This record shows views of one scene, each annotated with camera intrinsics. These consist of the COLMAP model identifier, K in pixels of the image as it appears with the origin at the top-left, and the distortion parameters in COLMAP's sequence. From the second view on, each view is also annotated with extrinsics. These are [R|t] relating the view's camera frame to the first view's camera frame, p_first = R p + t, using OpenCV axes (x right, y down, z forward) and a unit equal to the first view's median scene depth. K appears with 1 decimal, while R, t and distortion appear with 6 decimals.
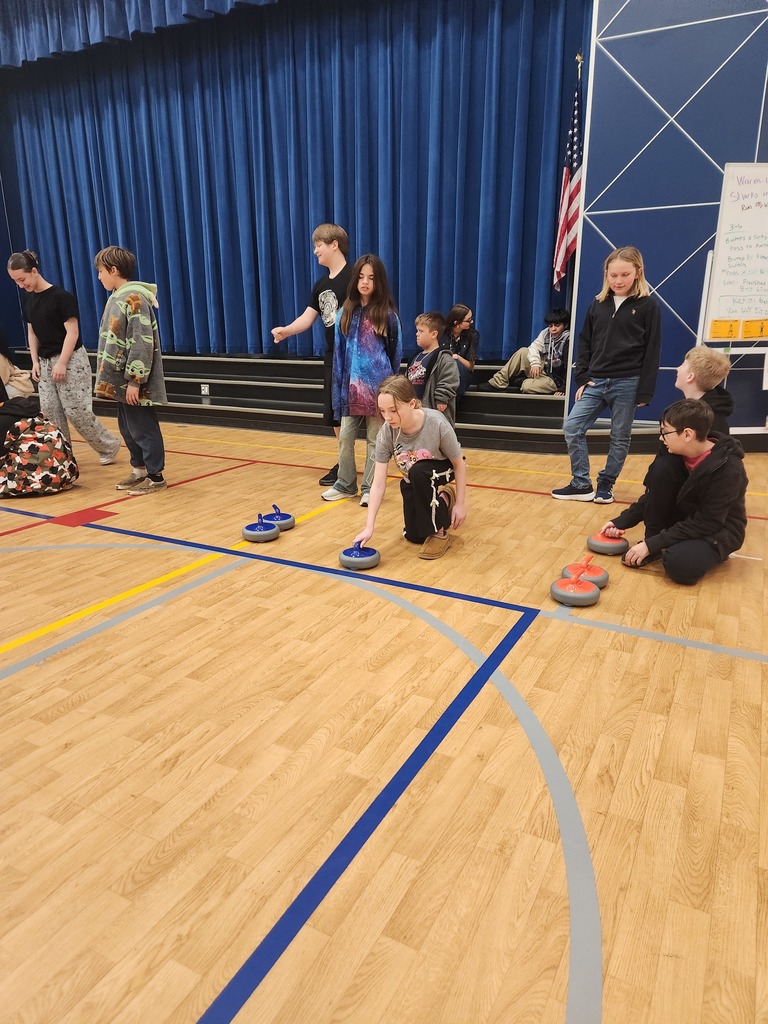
lens RADIAL K [[681.5, 0, 376.9], [0, 681.5, 507.9], [0, 0, 1]] dist [0.047066, -0.038606]
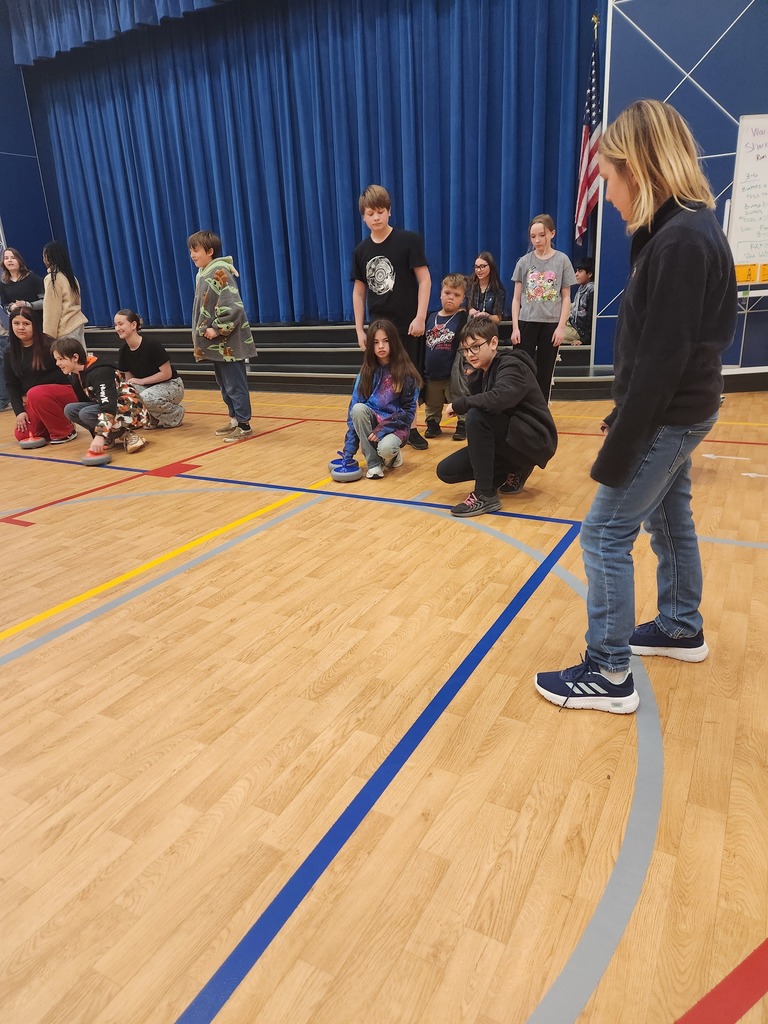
lens RADIAL K [[681.5, 0, 368.5], [0, 681.5, 500.7], [0, 0, 1]] dist [0.047066, -0.038606]
pose [[0.998498, -0.040386, -0.037015, -0.080248], [0.041704, 0.998497, 0.035554, 0.049477], [0.035523, -0.037044, 0.998682, -0.164831]]
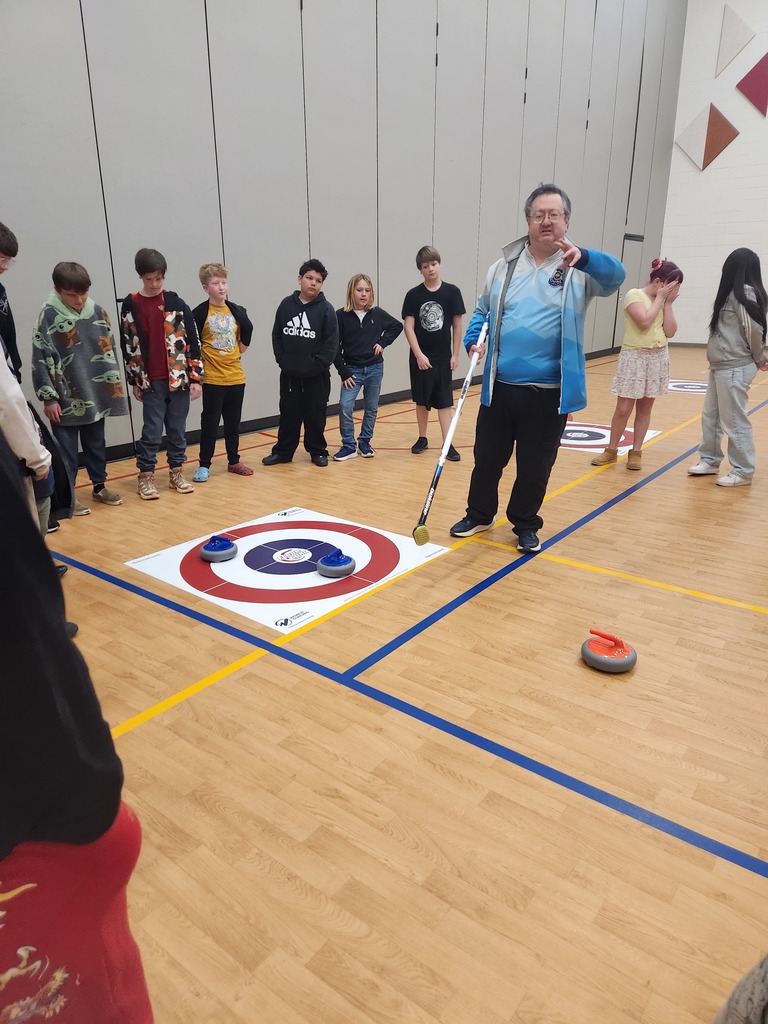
lens RADIAL K [[681.5, 0, 342.7], [0, 681.5, 516.0], [0, 0, 1]] dist [0.047066, -0.038606]
pose [[-0.198387, 0.317749, -0.927188, 0.514425], [-0.263583, 0.893845, 0.362720, -0.142775], [0.944016, 0.316350, -0.093574, 0.276682]]
